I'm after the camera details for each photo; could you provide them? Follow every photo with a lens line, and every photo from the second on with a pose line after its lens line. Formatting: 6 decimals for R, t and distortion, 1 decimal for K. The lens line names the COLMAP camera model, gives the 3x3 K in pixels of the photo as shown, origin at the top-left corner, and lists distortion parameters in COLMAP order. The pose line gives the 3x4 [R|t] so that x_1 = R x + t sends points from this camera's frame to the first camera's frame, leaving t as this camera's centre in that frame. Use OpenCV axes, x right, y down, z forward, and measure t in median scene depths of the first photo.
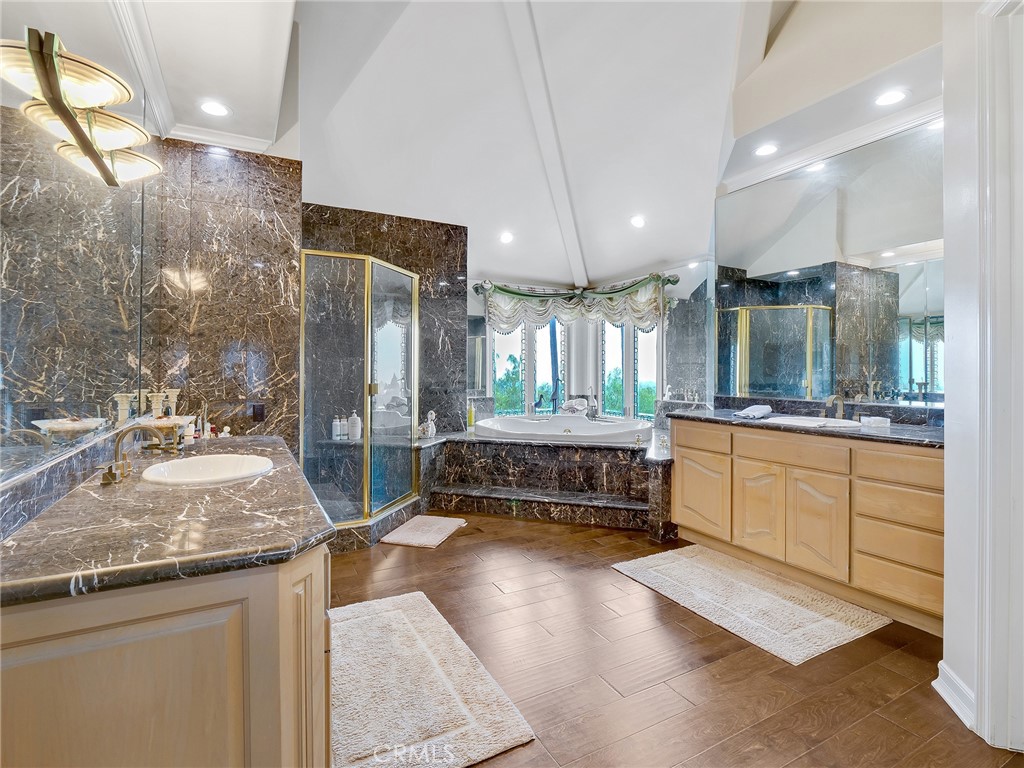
lens RADIAL K [[502.8, 0, 489.1], [0, 502.8, 358.3], [0, 0, 1]] dist [-0.009824, -0.002007]
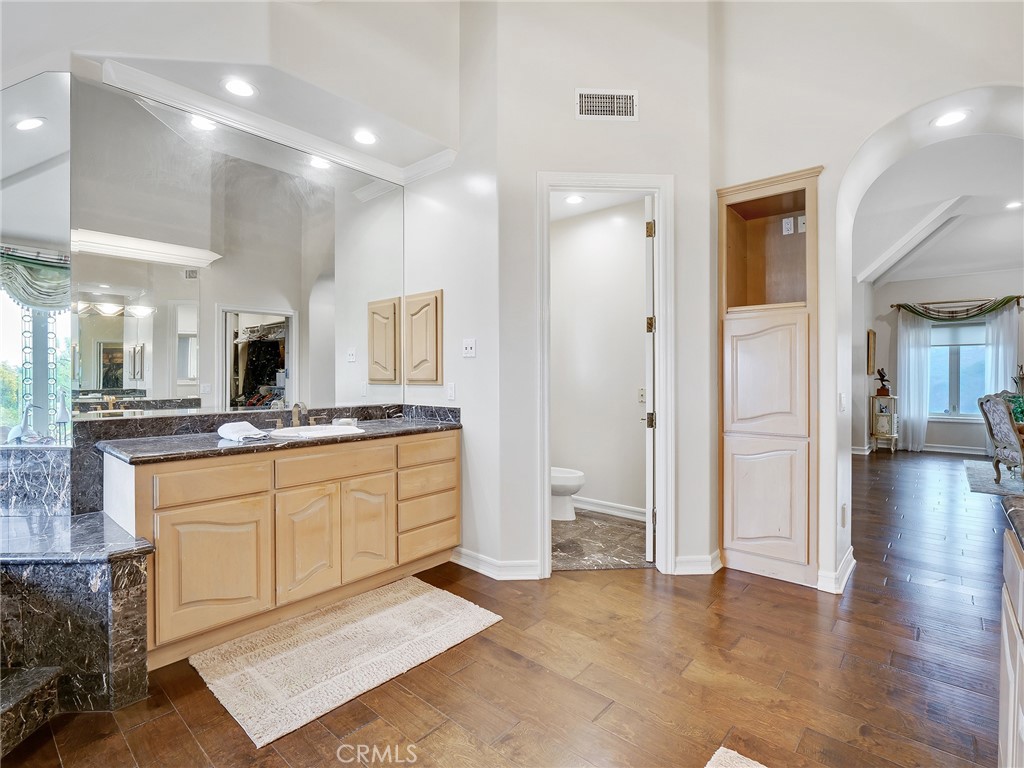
lens RADIAL K [[502.8, 0, 512.6], [0, 502.8, 380.5], [0, 0, 1]] dist [-0.009824, -0.002007]
pose [[-0.386888, -0.007552, 0.922096, -0.260620], [-0.019504, 0.999810, 0.000005, 0.018480], [-0.921920, -0.017983, -0.386962, 0.747268]]
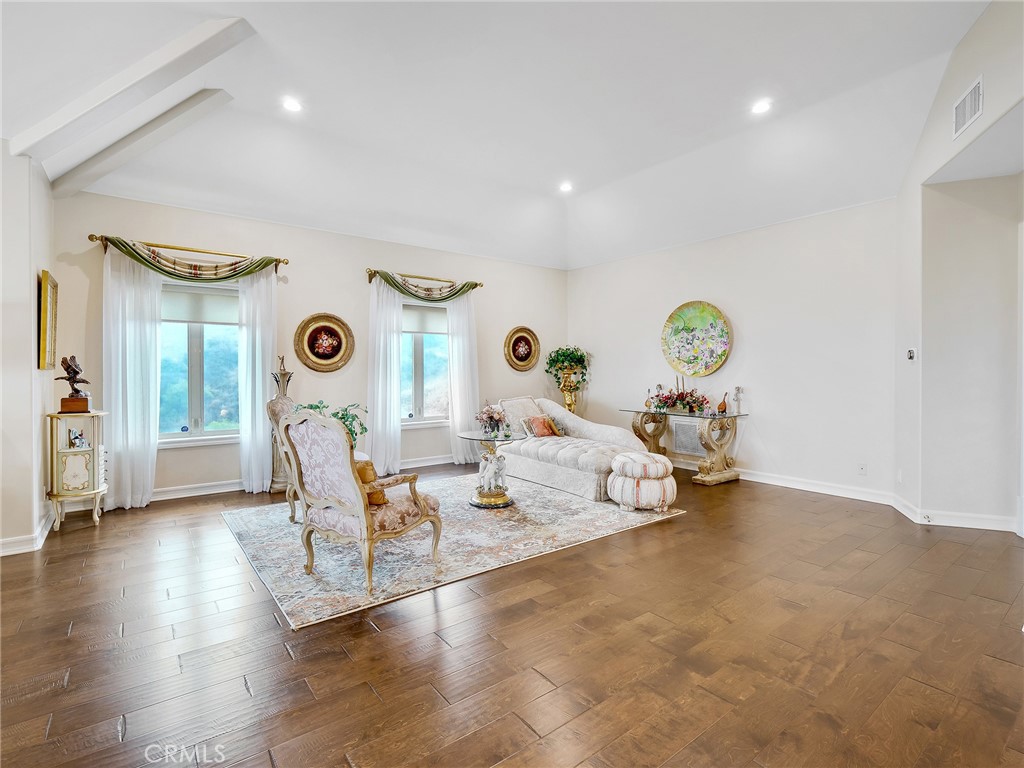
lens RADIAL K [[502.8, 0, 505.0], [0, 502.8, 373.7], [0, 0, 1]] dist [-0.009824, -0.002007]
pose [[-0.983525, 0.001601, -0.180764, 0.352594], [0.004875, 0.999832, -0.017669, -0.003545], [0.180705, -0.018259, -0.983368, -0.271875]]
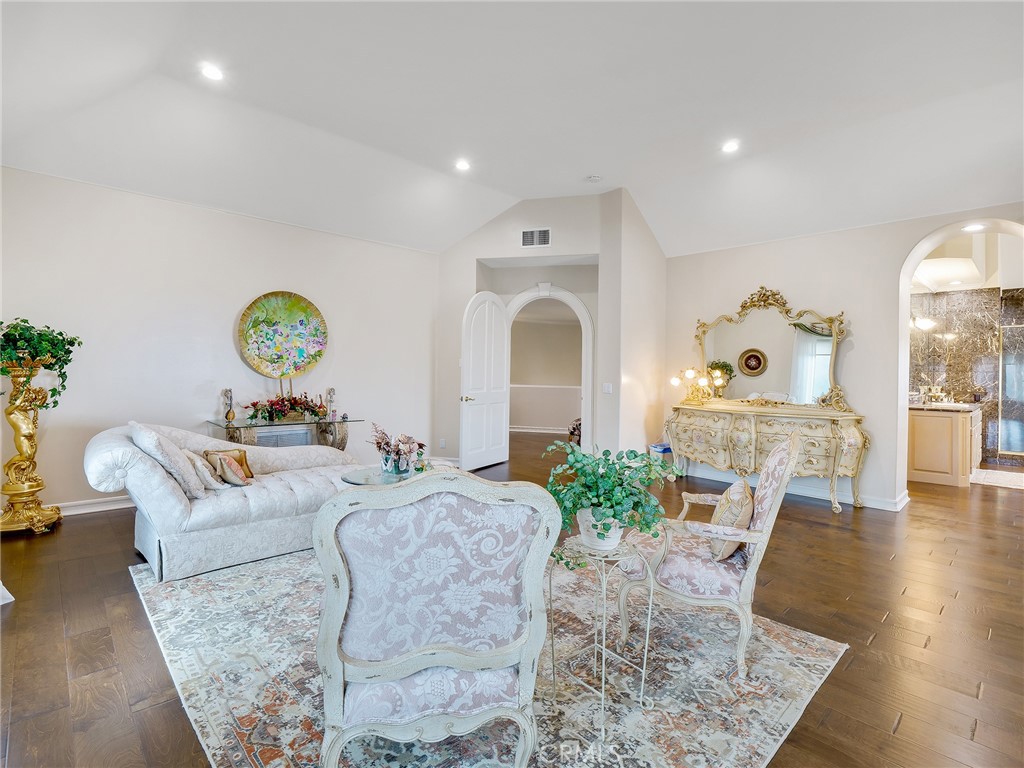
lens RADIAL K [[502.8, 0, 518.0], [0, 502.8, 373.5], [0, 0, 1]] dist [-0.009824, -0.002007]
pose [[0.296958, 0.007464, -0.954861, 0.938450], [0.009016, 0.999903, 0.010620, -0.040334], [0.954848, -0.011763, 0.296862, -1.459347]]
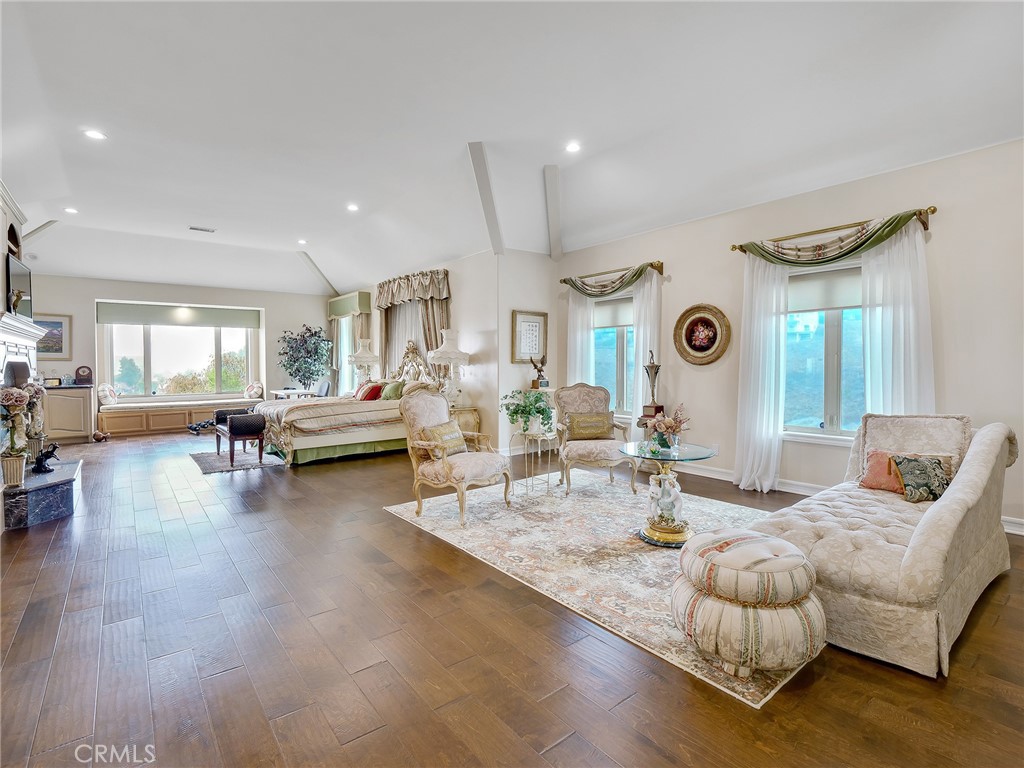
lens RADIAL K [[502.8, 0, 518.3], [0, 502.8, 372.5], [0, 0, 1]] dist [-0.009824, -0.002007]
pose [[-0.198607, -0.017580, 0.979922, -0.633677], [-0.015547, 0.999770, 0.014785, -0.026999], [-0.979956, -0.012298, -0.198834, -0.982205]]
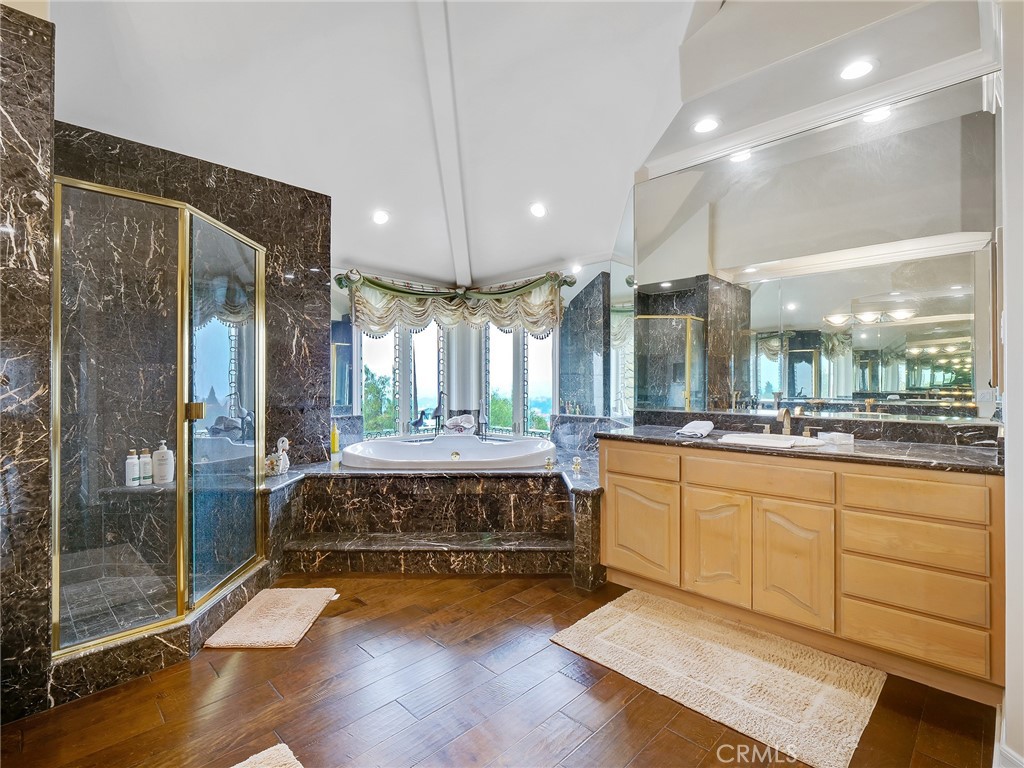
lens RADIAL K [[502.8, 0, 493.9], [0, 502.8, 375.9], [0, 0, 1]] dist [-0.009824, -0.002007]
pose [[0.952012, 0.000021, 0.306062, -0.052642], [-0.003360, 0.999940, 0.010384, 0.006682], [-0.306044, -0.010914, 0.951955, 0.239335]]
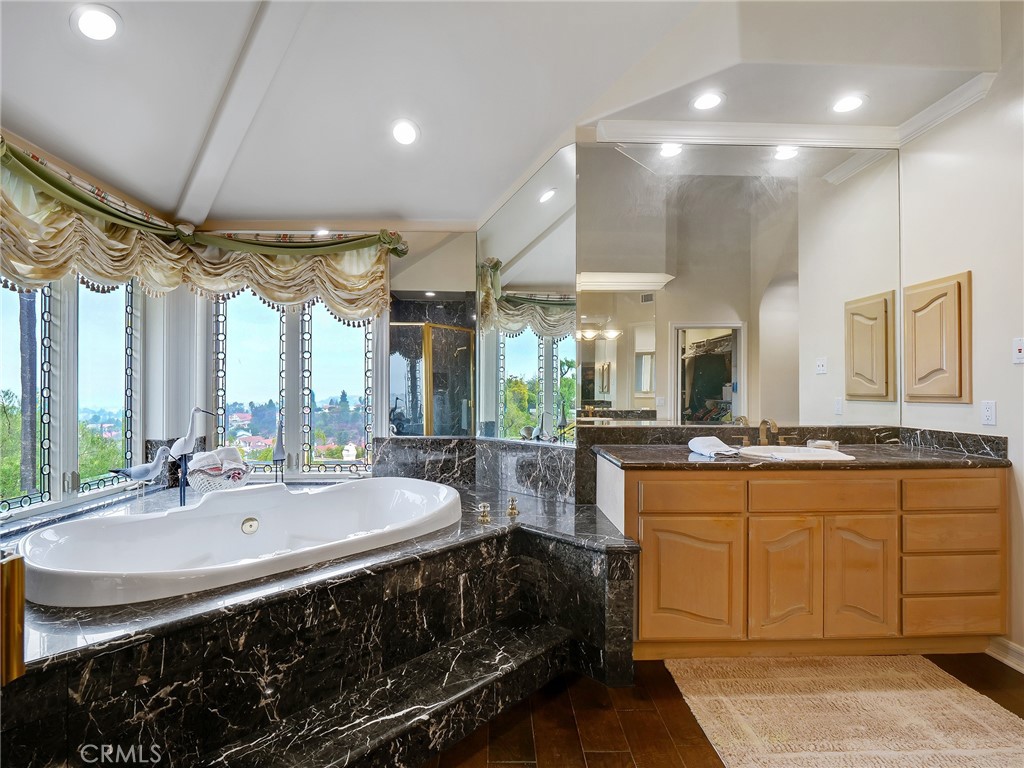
lens RADIAL K [[502.8, 0, 504.8], [0, 502.8, 392.6], [0, 0, 1]] dist [-0.009824, -0.002007]
pose [[0.416373, -0.004344, 0.909183, -0.218627], [-0.022418, 0.999636, 0.015043, 0.018865], [-0.908917, -0.026645, 0.416124, 0.790746]]
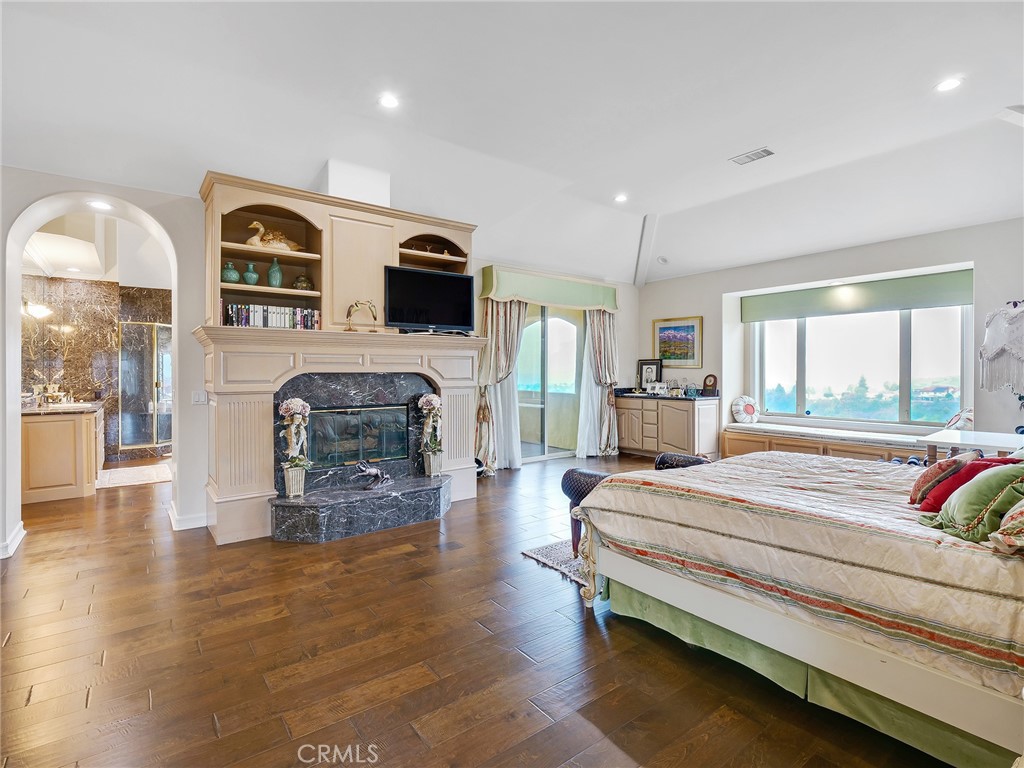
lens RADIAL K [[502.8, 0, 503.3], [0, 502.8, 372.7], [0, 0, 1]] dist [-0.009824, -0.002007]
pose [[0.985239, -0.000276, 0.171185, 0.778300], [-0.003512, 0.999756, 0.021823, -0.038120], [-0.171149, -0.022102, 0.984997, -1.246546]]
